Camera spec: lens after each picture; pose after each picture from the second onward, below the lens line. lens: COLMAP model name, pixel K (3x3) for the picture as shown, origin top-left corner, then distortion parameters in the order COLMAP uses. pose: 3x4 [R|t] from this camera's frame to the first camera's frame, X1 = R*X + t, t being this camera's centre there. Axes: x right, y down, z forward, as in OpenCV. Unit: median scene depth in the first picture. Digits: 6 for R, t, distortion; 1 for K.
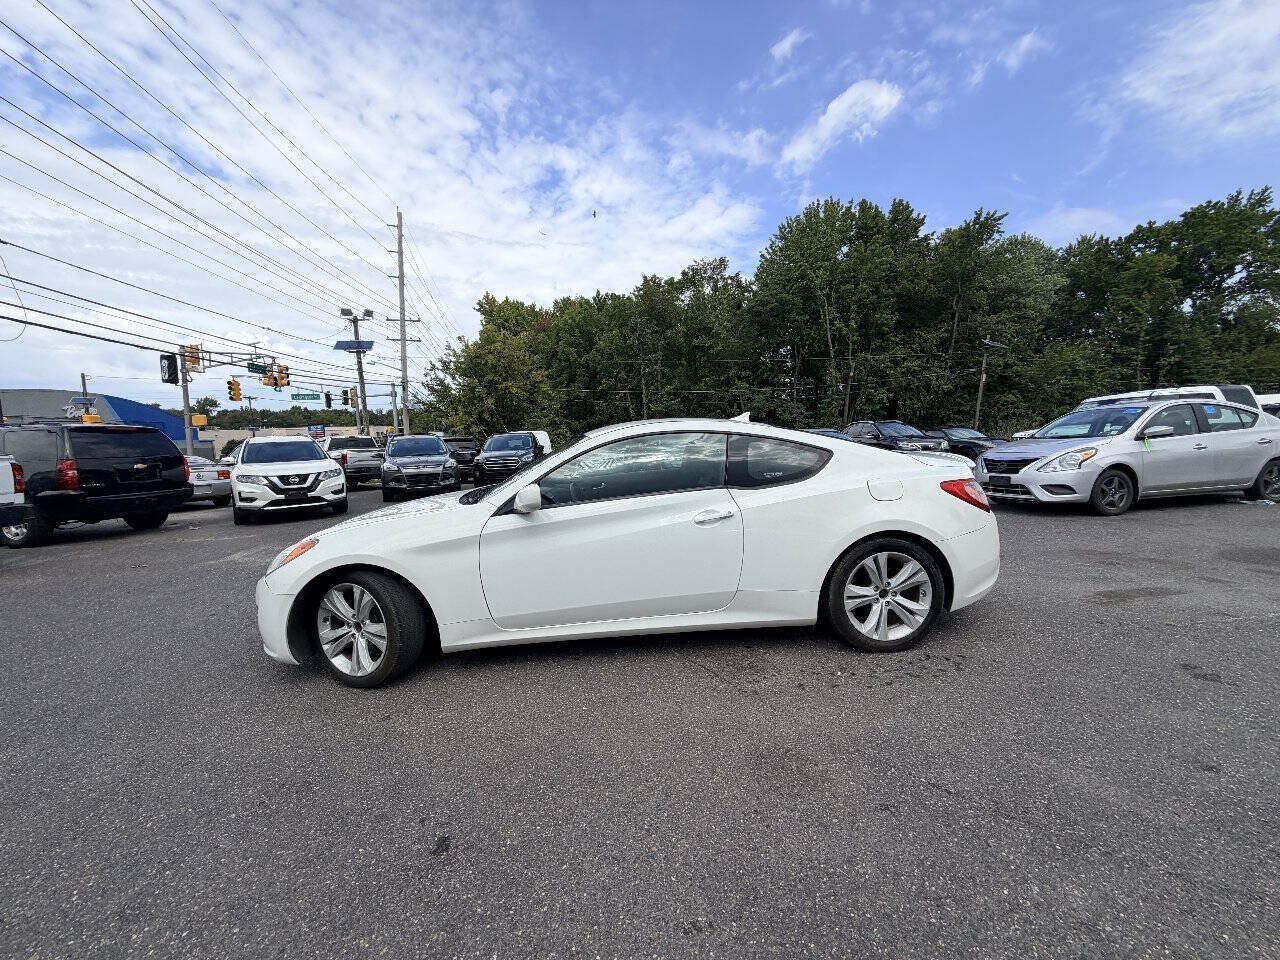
lens RADIAL K [[511.6, 0, 639.5], [0, 511.6, 478.8], [0, 0, 1]] dist [0.000540, -0.000087]
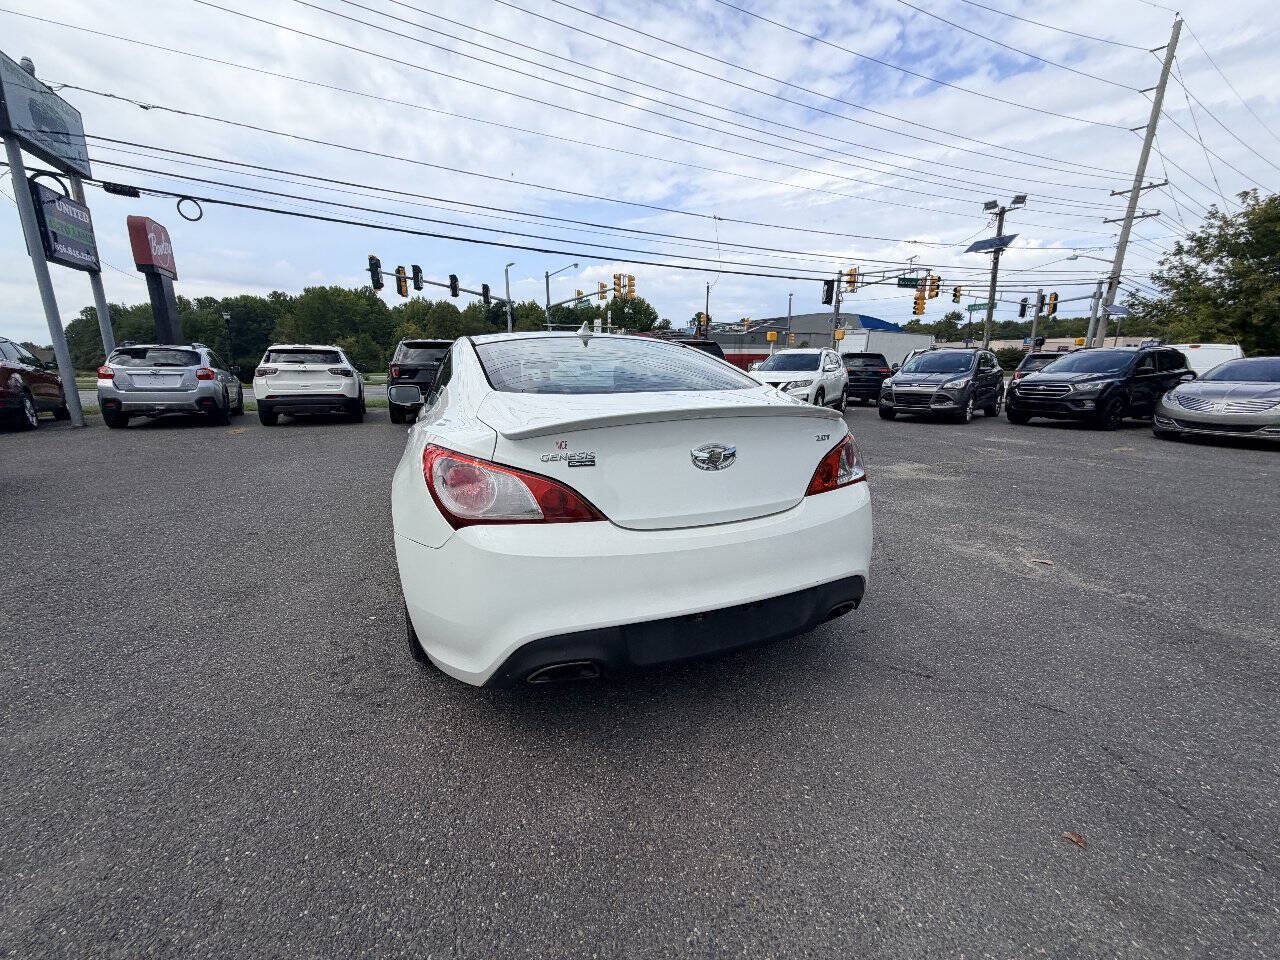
lens RADIAL K [[511.6, 0, 637.5], [0, 511.6, 477.3], [0, 0, 1]] dist [0.000540, -0.000087]
pose [[0.307426, 0.241640, -0.920380, 0.091028], [-0.088721, 0.970286, 0.225108, -0.008072], [0.947427, 0.012453, 0.319730, 0.079062]]
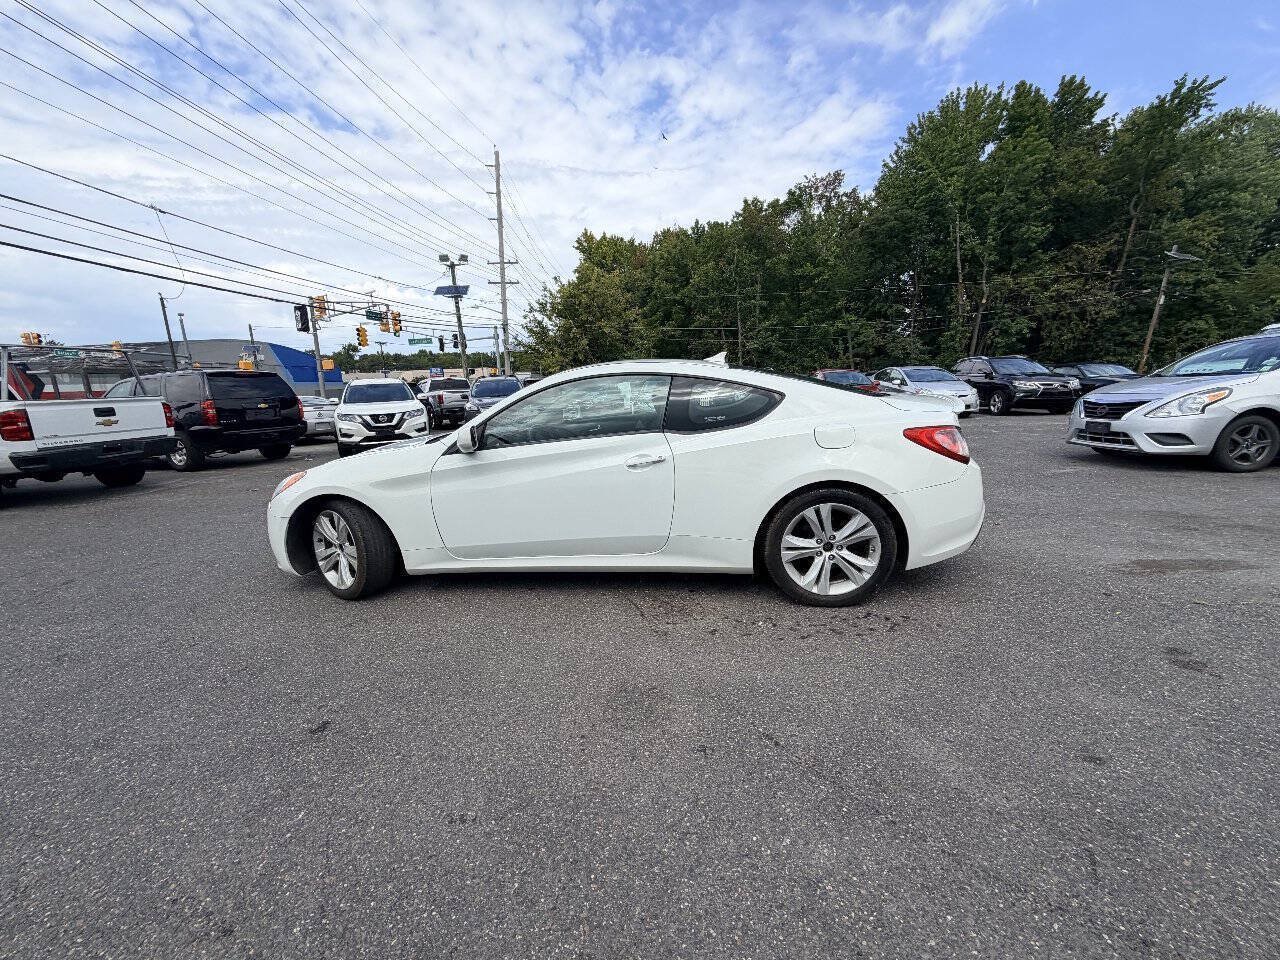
lens RADIAL K [[511.6, 0, 639.2], [0, 511.6, 480.8], [0, 0, 1]] dist [0.000540, -0.000087]
pose [[0.979738, 0.033379, -0.197480, 0.023735], [-0.009658, 0.992741, 0.119886, -0.000488], [0.200048, -0.115550, 0.972949, 0.001852]]
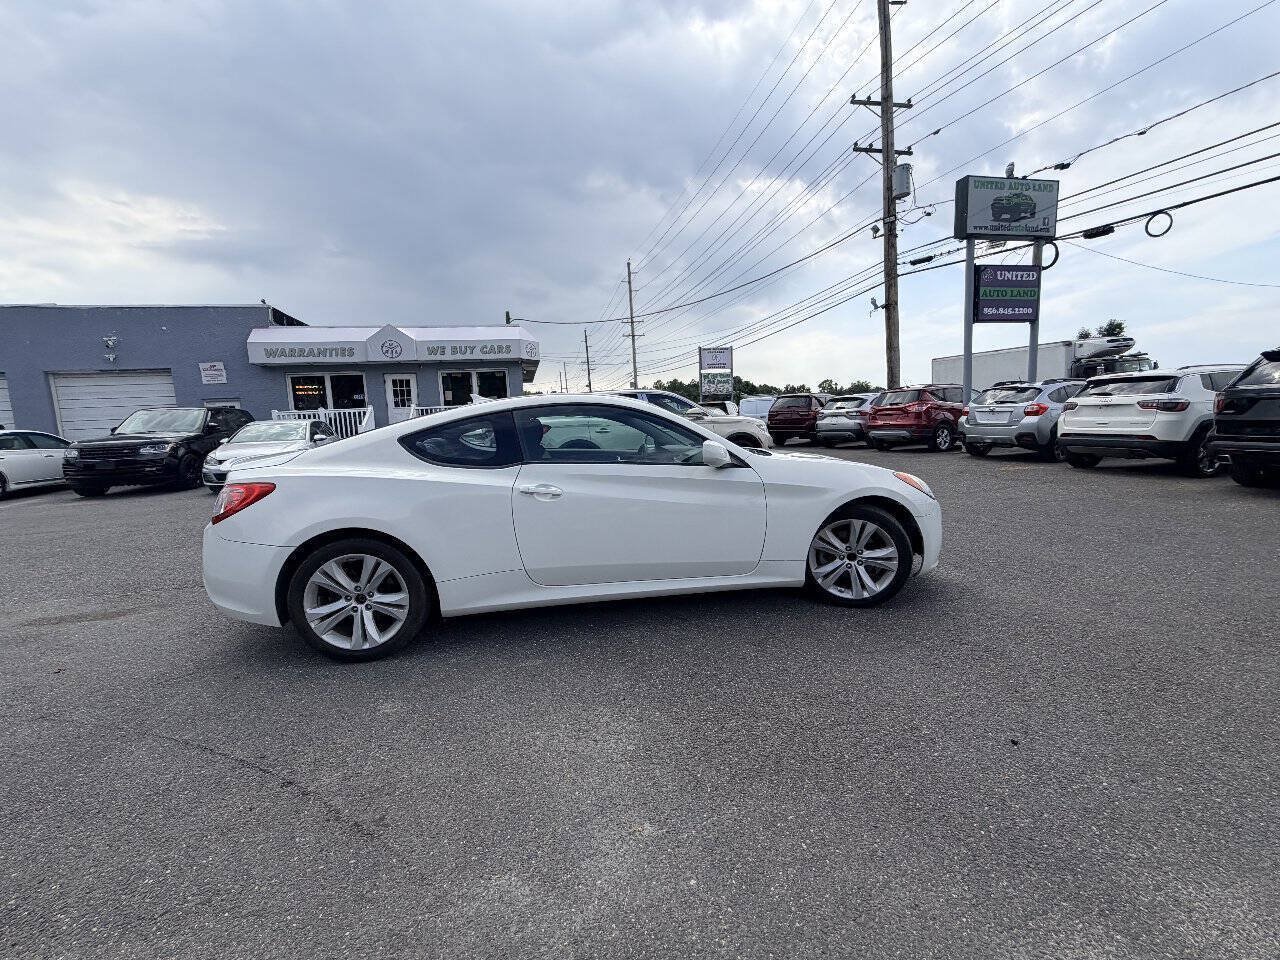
lens RADIAL K [[511.6, 0, 637.3], [0, 511.6, 474.8], [0, 0, 1]] dist [0.000540, -0.000087]
pose [[-0.992601, 0.092517, -0.078634, -0.000535], [0.076083, 0.978634, 0.191013, -0.013355], [0.094626, 0.183617, -0.978433, 0.188259]]
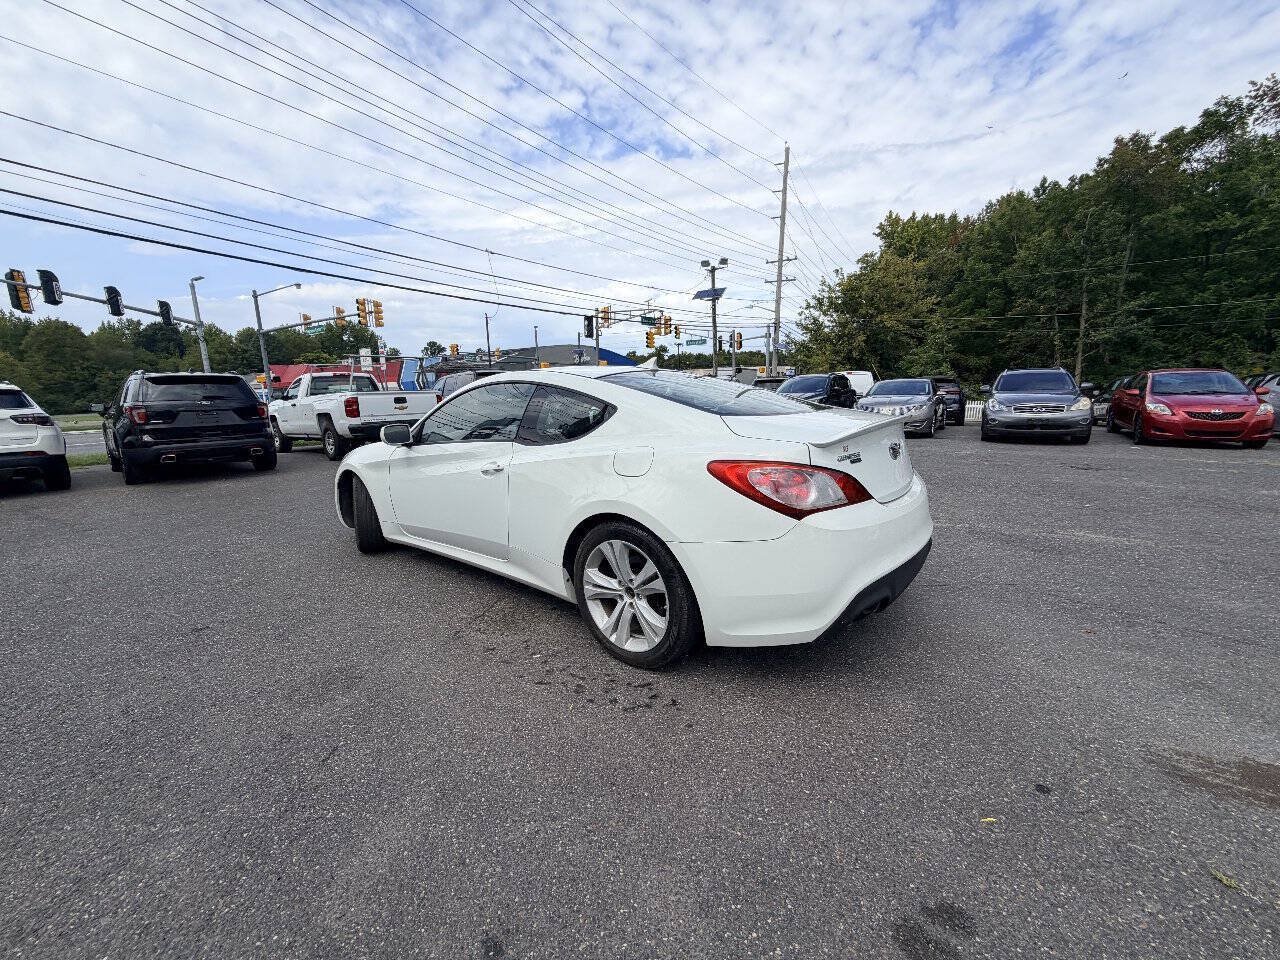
lens RADIAL K [[511.6, 0, 637.7], [0, 511.6, 479.6], [0, 0, 1]] dist [0.000540, -0.000087]
pose [[0.724880, 0.136477, -0.675221, 0.074523], [-0.055976, 0.988607, 0.139726, -0.004429], [0.686597, -0.063488, 0.724261, 0.033291]]
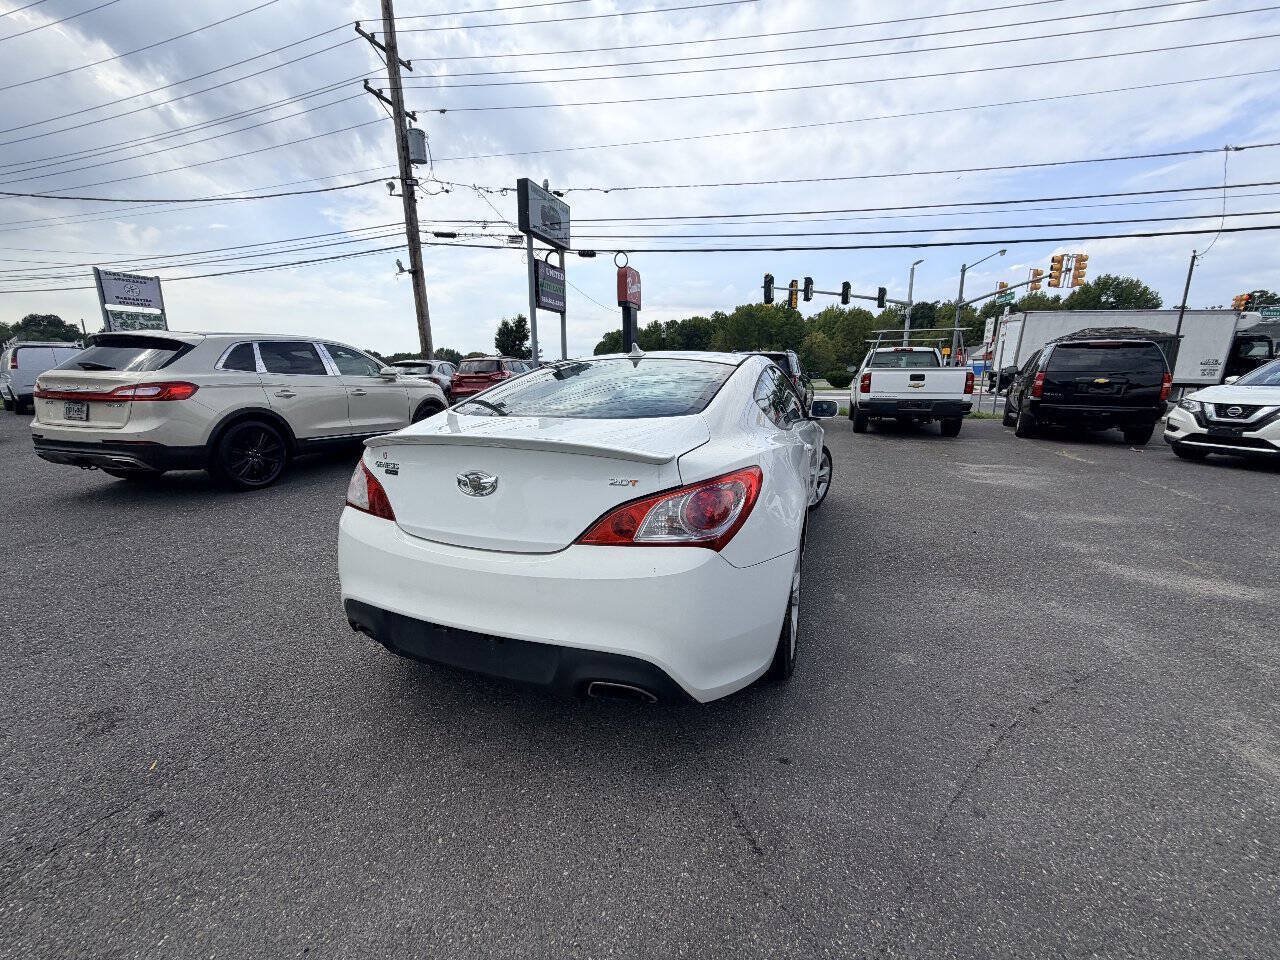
lens RADIAL K [[511.6, 0, 636.9], [0, 511.6, 478.0], [0, 0, 1]] dist [0.000540, -0.000087]
pose [[-0.422837, 0.221716, -0.878664, 0.086514], [-0.055429, 0.961465, 0.269283, -0.013430], [0.904509, 0.162566, -0.394253, 0.125449]]
